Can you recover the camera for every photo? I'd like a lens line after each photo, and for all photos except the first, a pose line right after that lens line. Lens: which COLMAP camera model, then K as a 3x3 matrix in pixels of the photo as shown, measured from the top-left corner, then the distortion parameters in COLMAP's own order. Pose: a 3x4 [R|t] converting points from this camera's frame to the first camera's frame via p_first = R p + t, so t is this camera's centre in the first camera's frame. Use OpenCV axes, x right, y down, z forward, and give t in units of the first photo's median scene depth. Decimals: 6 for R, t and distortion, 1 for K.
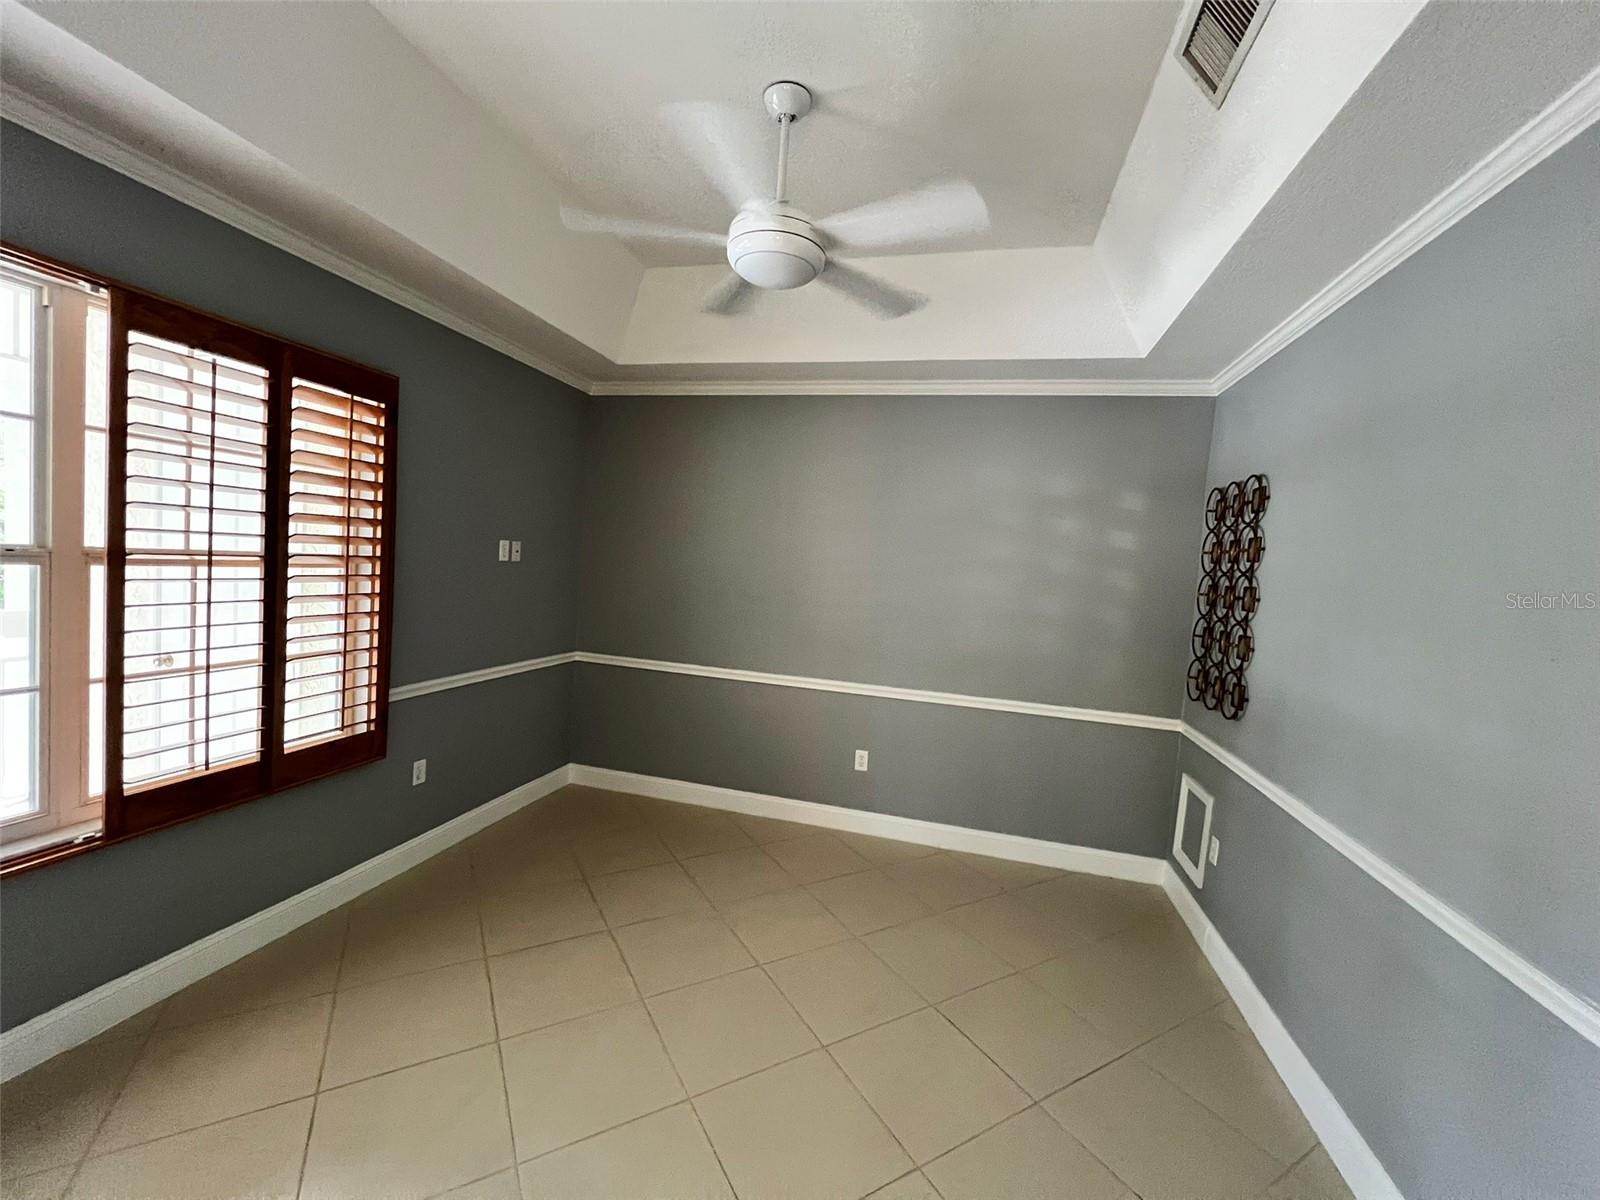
lens RADIAL K [[642.8, 0, 793.8], [0, 642.8, 598.1], [0, 0, 1]] dist [-0.000820, -0.000011]
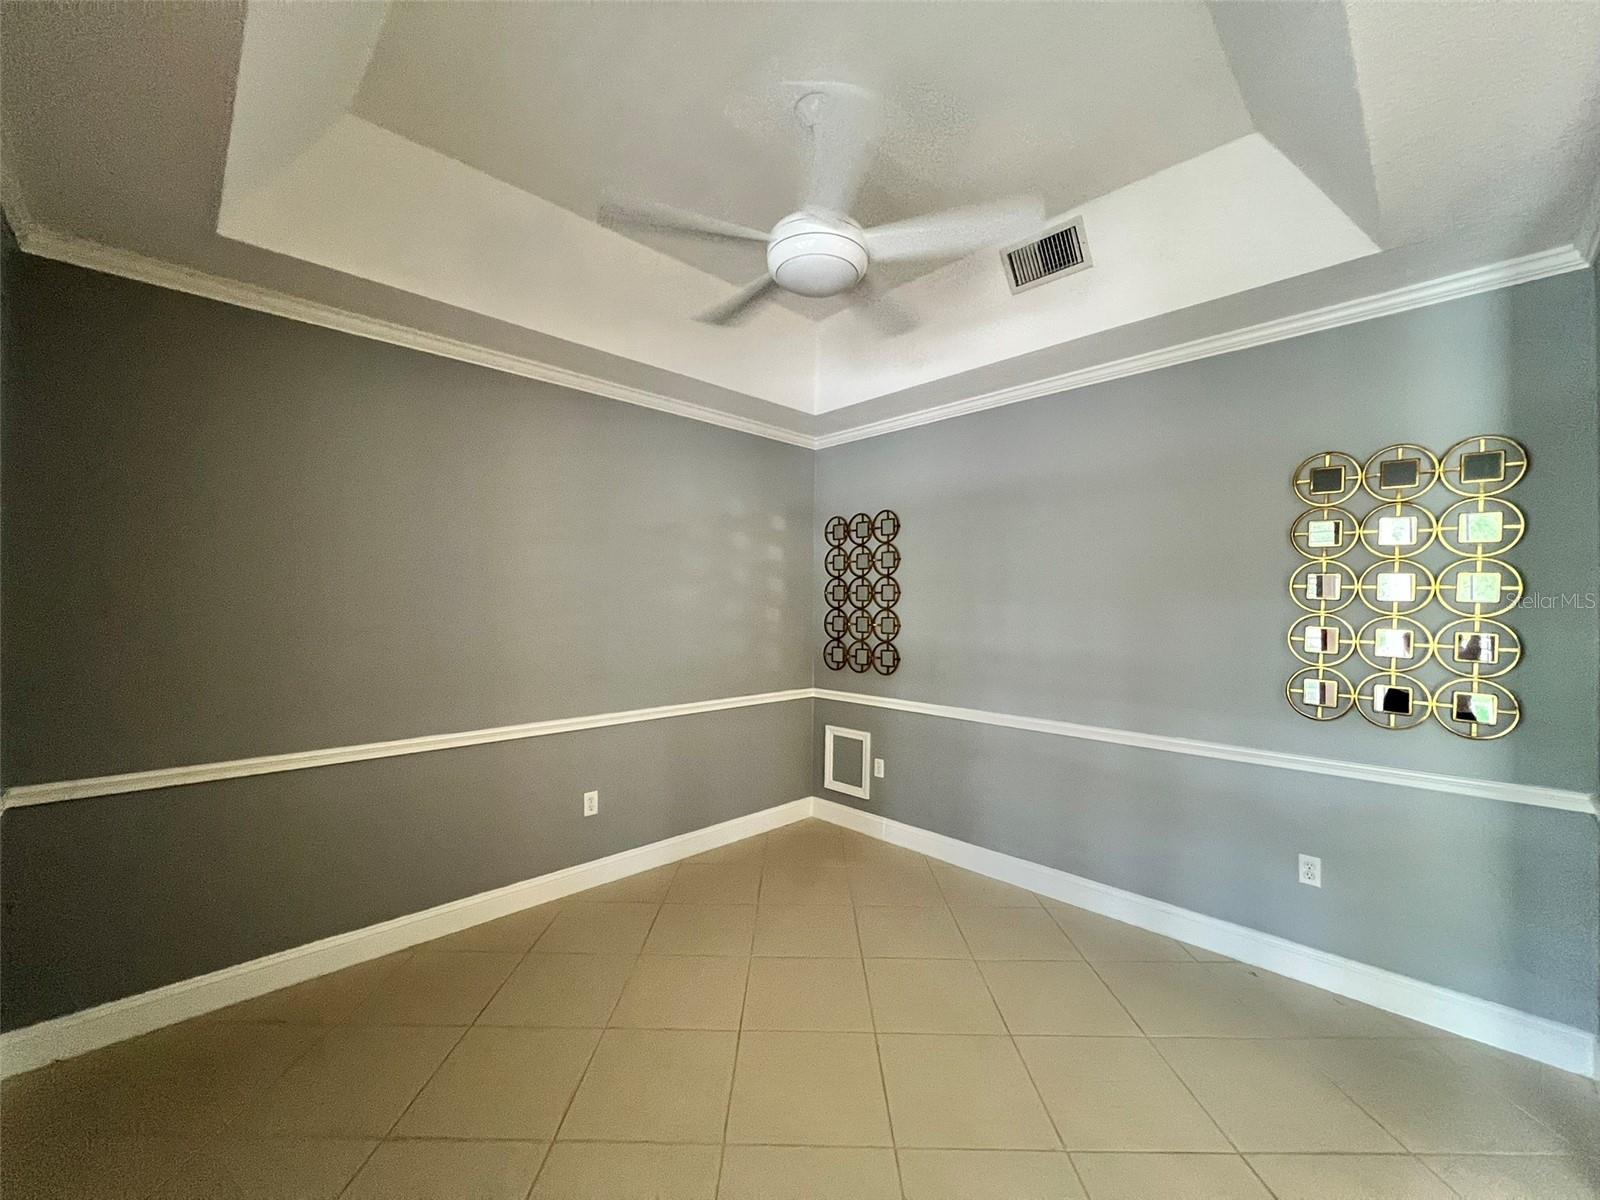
lens RADIAL K [[642.8, 0, 793.8], [0, 642.8, 598.1], [0, 0, 1]] dist [-0.000820, -0.000011]
pose [[0.512375, -0.054374, 0.857038, -0.549084], [0.079470, 0.996713, 0.015725, -0.020419], [-0.855077, 0.060051, 0.515012, 0.331538]]
